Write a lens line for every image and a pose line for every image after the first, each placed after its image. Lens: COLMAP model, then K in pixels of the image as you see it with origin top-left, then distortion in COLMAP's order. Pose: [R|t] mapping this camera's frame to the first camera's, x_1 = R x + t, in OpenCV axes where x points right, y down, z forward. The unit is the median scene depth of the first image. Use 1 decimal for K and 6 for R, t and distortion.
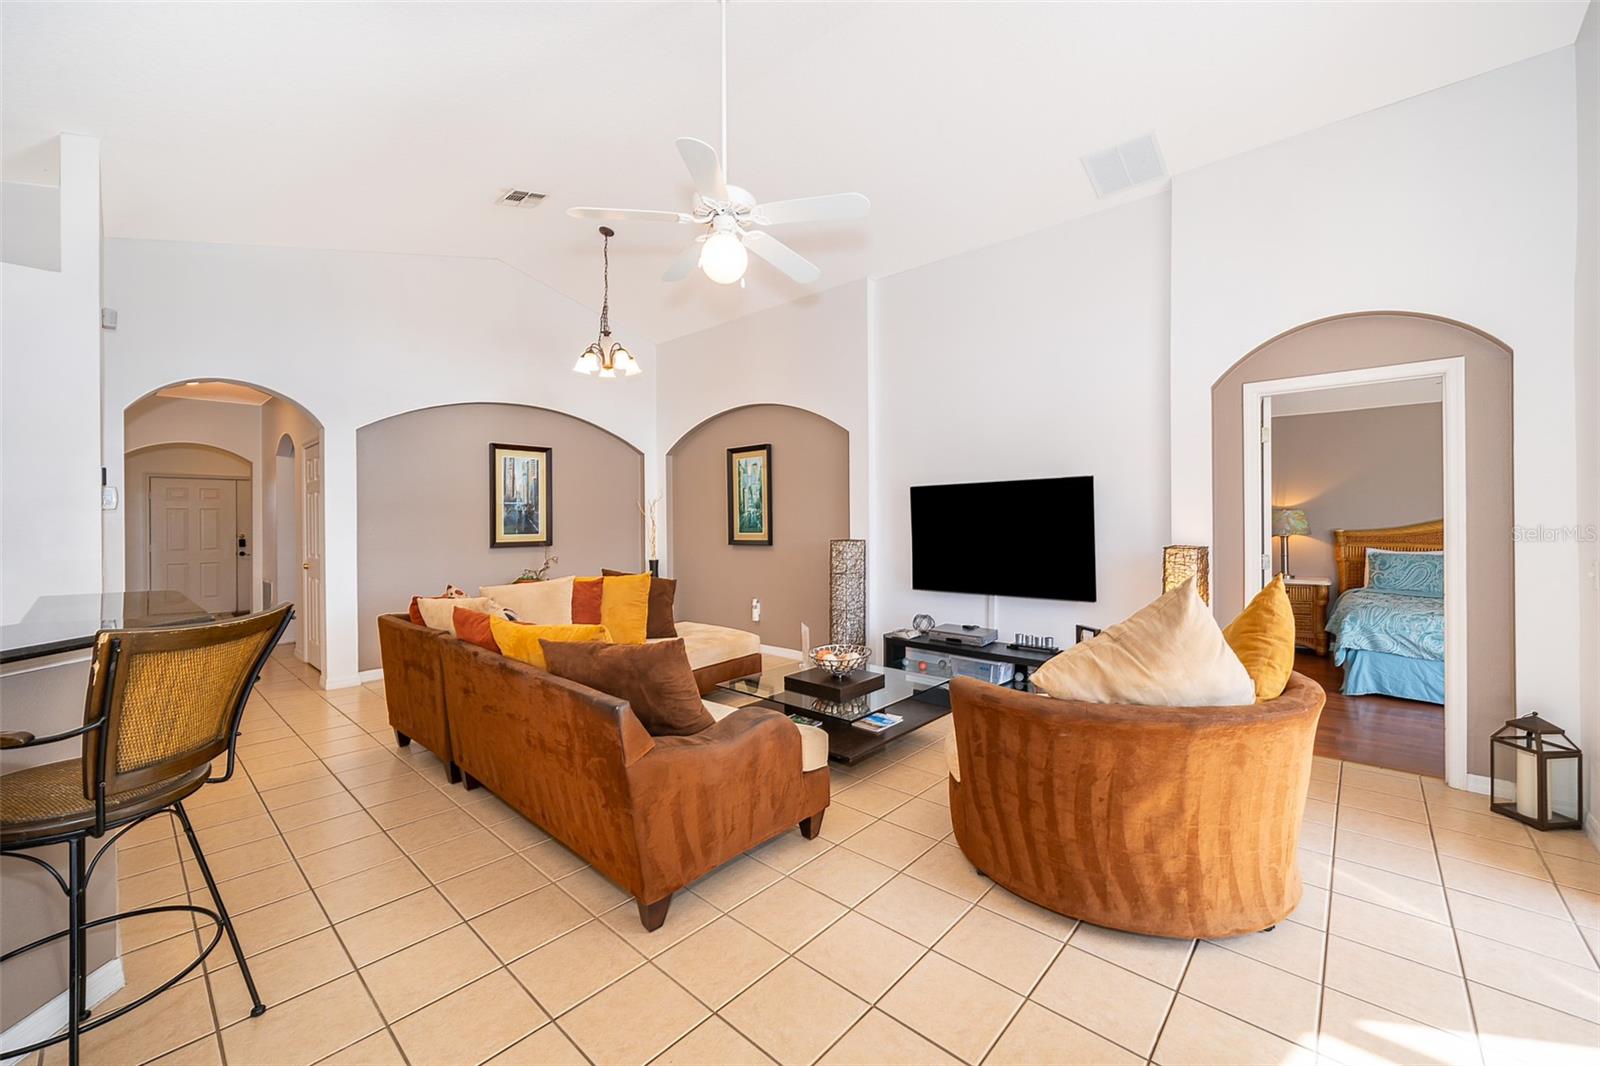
lens RADIAL K [[627.2, 0, 793.3], [0, 627.2, 522.6], [0, 0, 1]] dist [-0.002164, -0.000109]
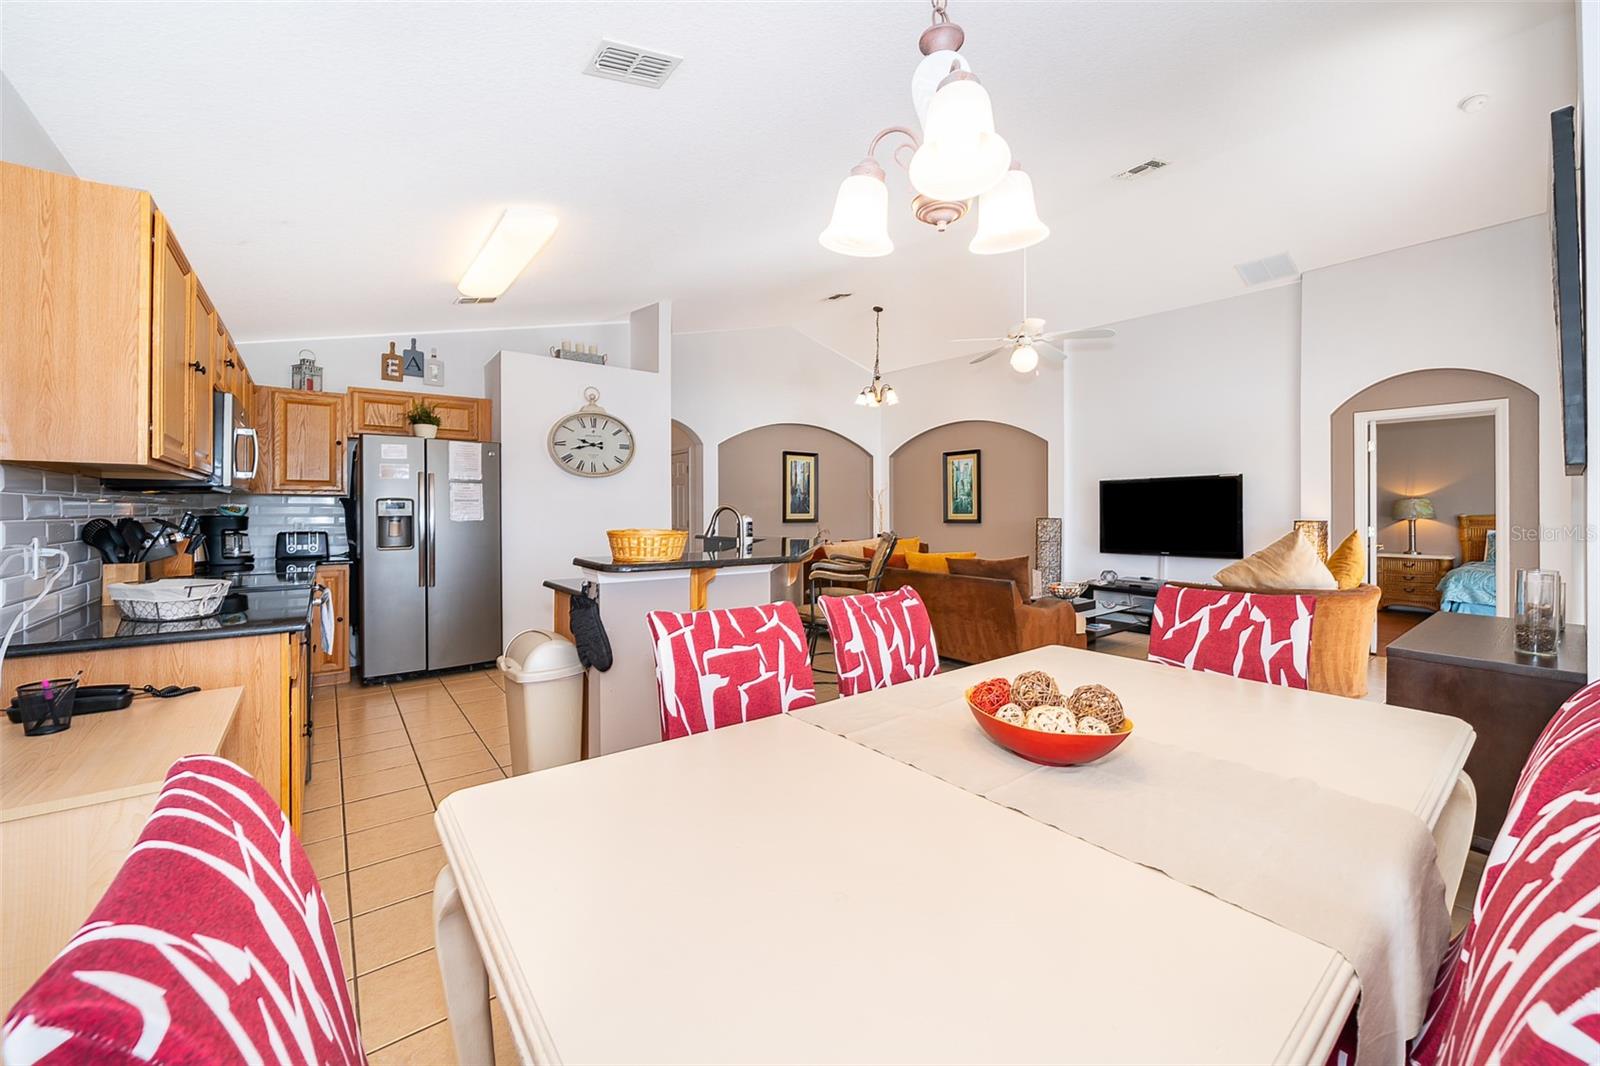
lens RADIAL K [[614.0, 0, 788.4], [0, 614.0, 507.4], [0, 0, 1]] dist [-0.006489, 0.000018]
pose [[0.983899, 0.006053, -0.178623, -0.220750], [-0.007462, 0.999946, -0.007217, 0.015882], [0.178569, 0.008434, 0.983891, -0.424957]]
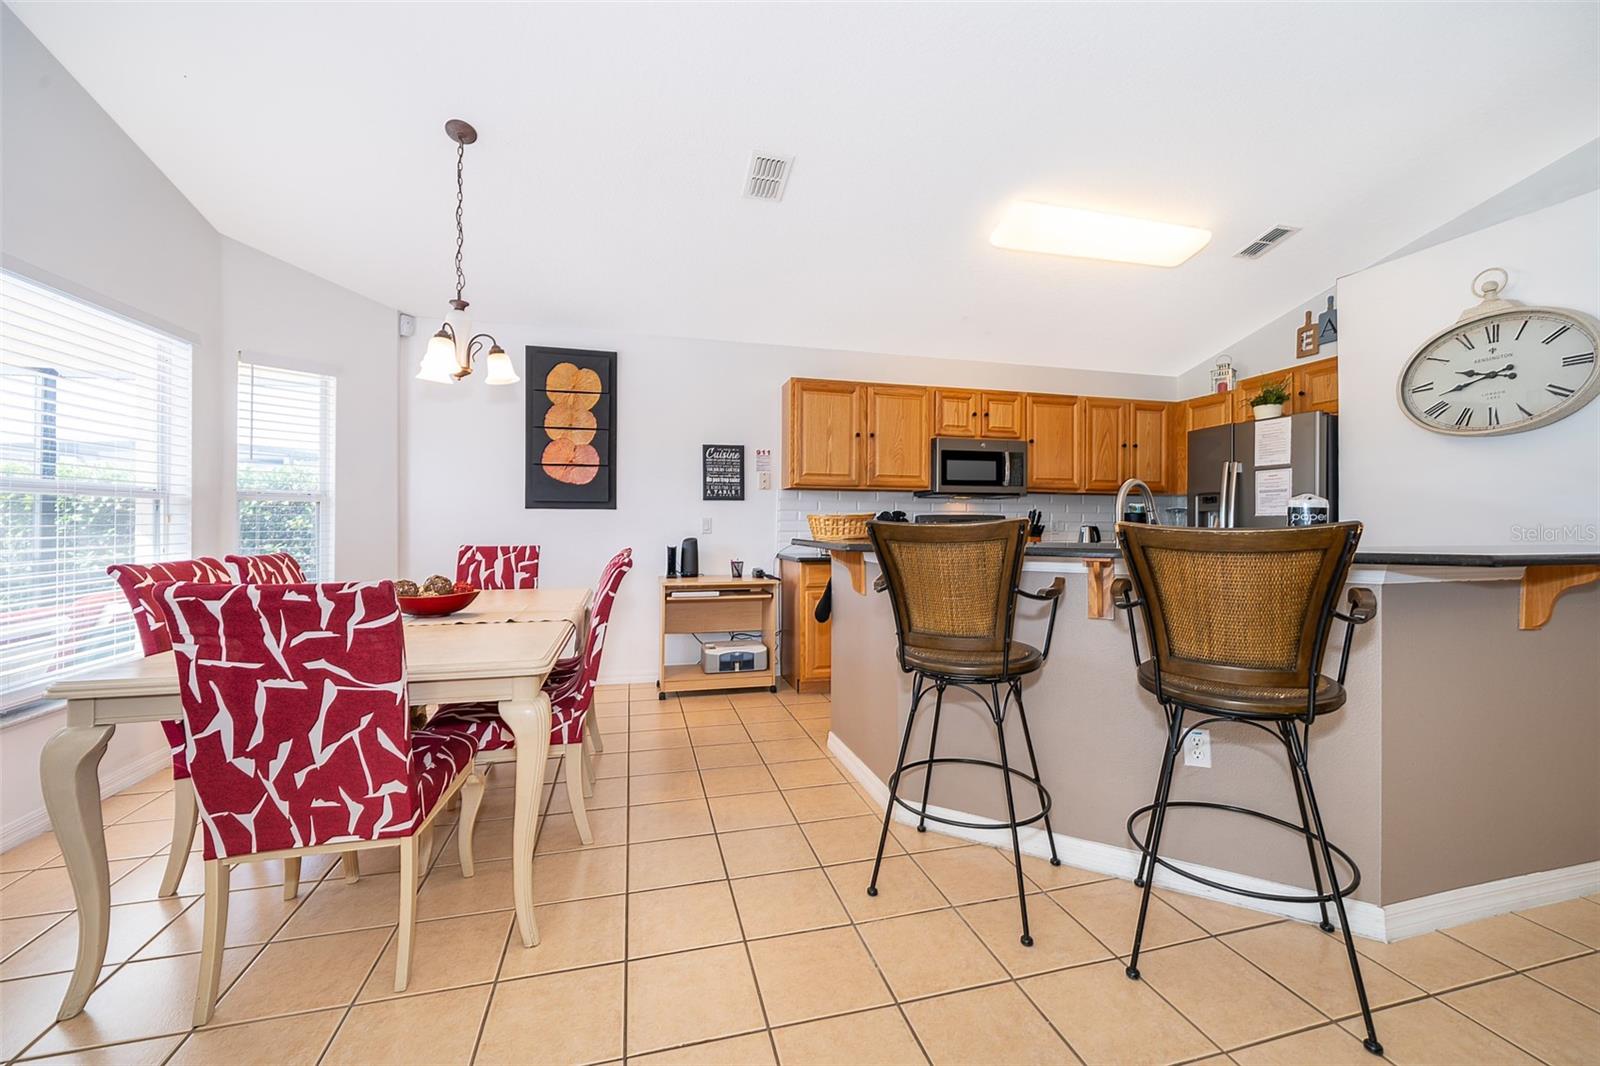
lens RADIAL K [[640.5, 0, 796.4], [0, 640.5, 522.7], [0, 0, 1]] dist [-0.002459, -0.000346]
pose [[-0.537095, -0.000454, -0.843521, 0.063833], [-0.000952, 1.000000, 0.000068, 0.037704], [0.843521, 0.000840, -0.537096, 0.230206]]
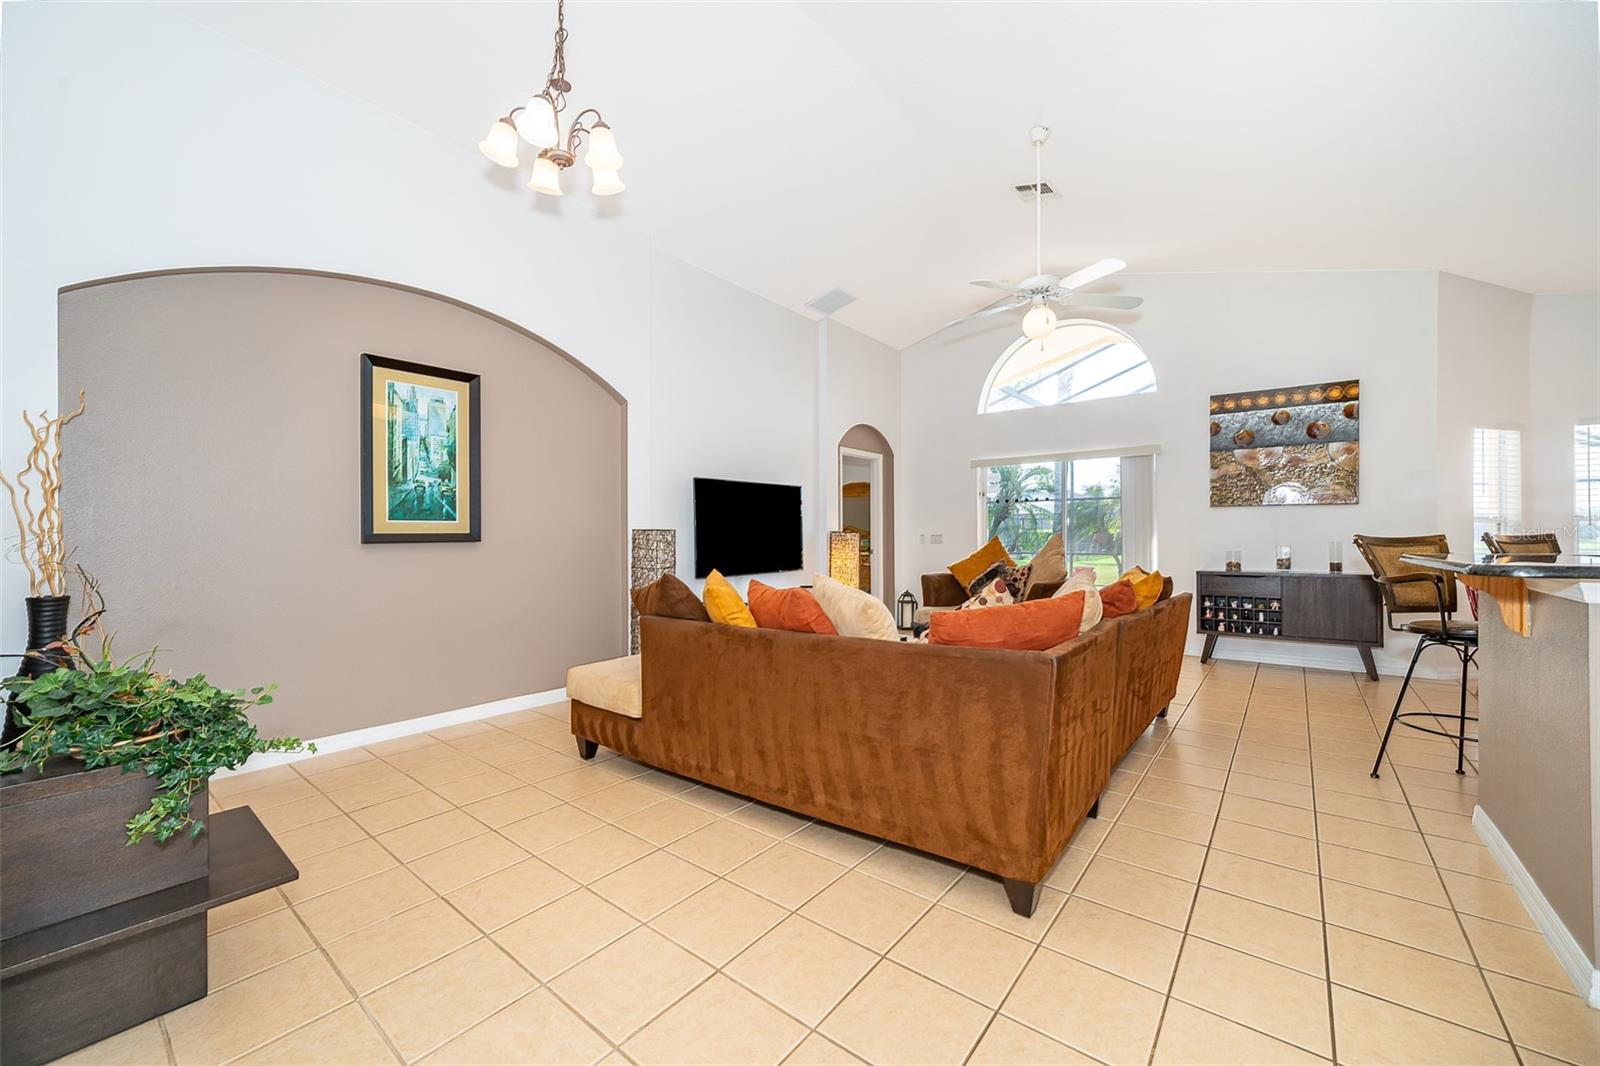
lens RADIAL K [[610.5, 0, 807.3], [0, 610.5, 530.9], [0, 0, 1]] dist [-0.002128, -0.000194]
pose [[-0.073974, 0.012004, 0.997188, -0.687383], [0.004413, 0.999922, -0.011709, 0.036305], [-0.997250, 0.003535, -0.074021, 0.763746]]
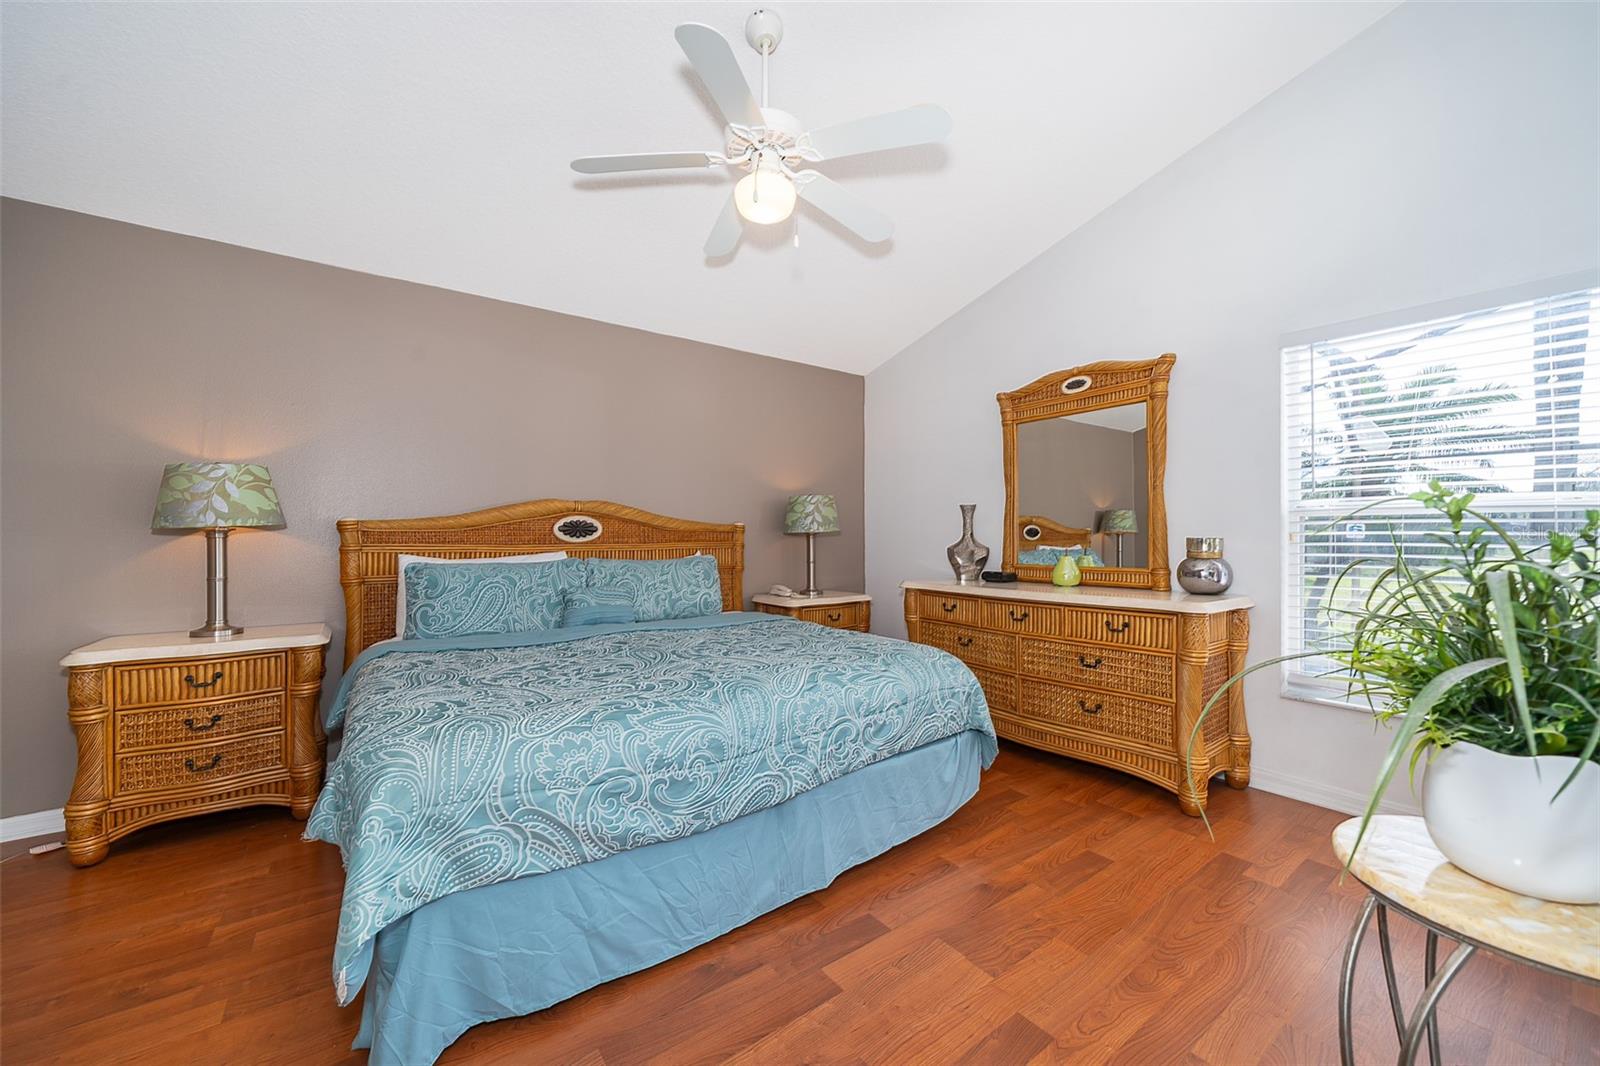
lens RADIAL K [[605.3, 0, 826.4], [0, 605.3, 534.4], [0, 0, 1]] dist [-0.001087, -0.000066]
pose [[0.180266, 0.008271, 0.983583, 0.510002], [0.002180, 0.999959, -0.008808, 0.029507], [-0.983615, 0.003732, 0.180241, 0.587625]]
